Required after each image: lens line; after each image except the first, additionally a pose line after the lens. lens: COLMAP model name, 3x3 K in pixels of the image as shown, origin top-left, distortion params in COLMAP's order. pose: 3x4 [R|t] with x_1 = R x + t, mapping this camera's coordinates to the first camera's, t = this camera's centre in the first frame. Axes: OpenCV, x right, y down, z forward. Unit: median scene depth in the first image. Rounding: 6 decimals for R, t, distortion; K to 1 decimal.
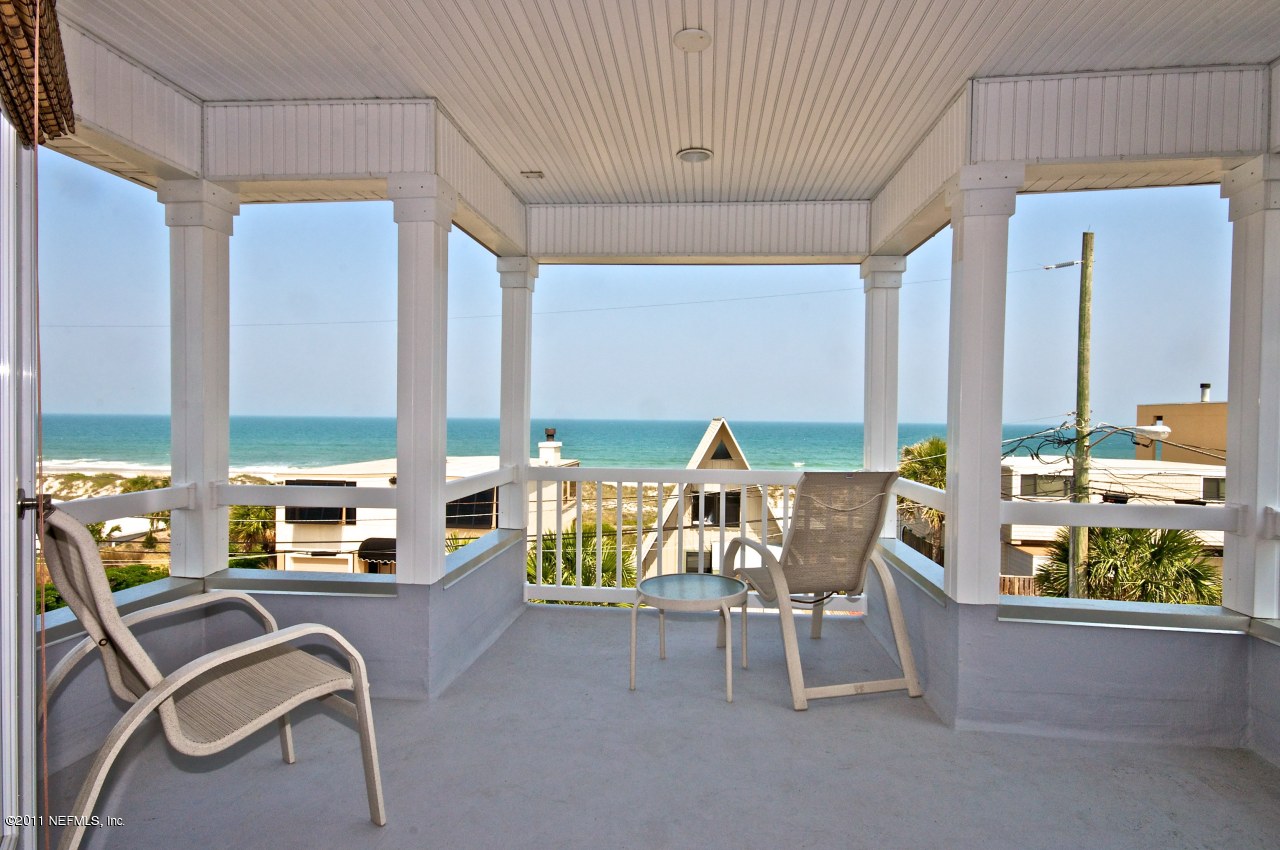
lens RADIAL K [[657.8, 0, 638.7], [0, 657.8, 425.8], [0, 0, 1]] dist [0.015249, 0.000413]
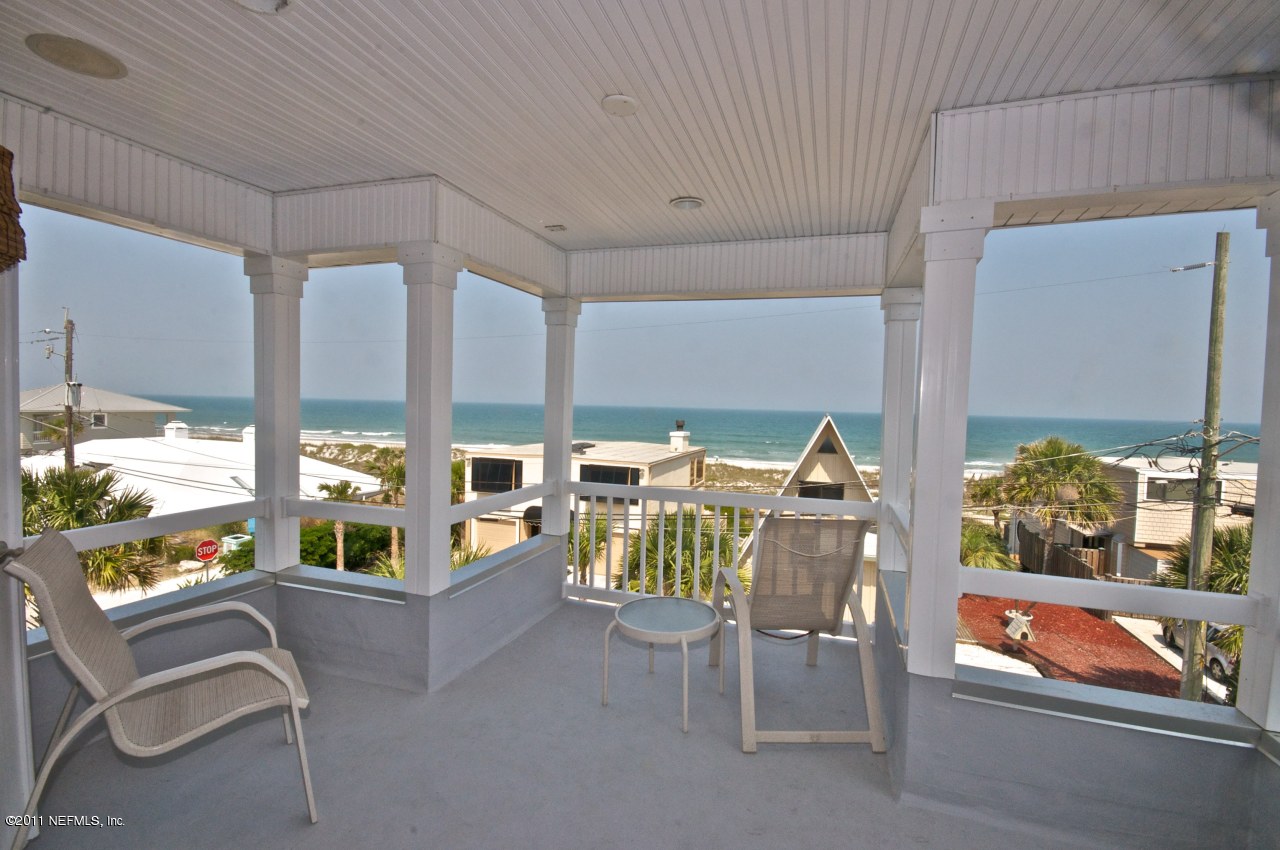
lens RADIAL K [[559.7, 0, 636.2], [0, 559.7, 428.7], [0, 0, 1]] dist [0.010987, -0.012738]
pose [[0.973227, 0.023320, -0.228658, 0.214978], [-0.017634, 0.999483, 0.026878, -0.073304], [0.229167, -0.022126, 0.973136, 0.104192]]
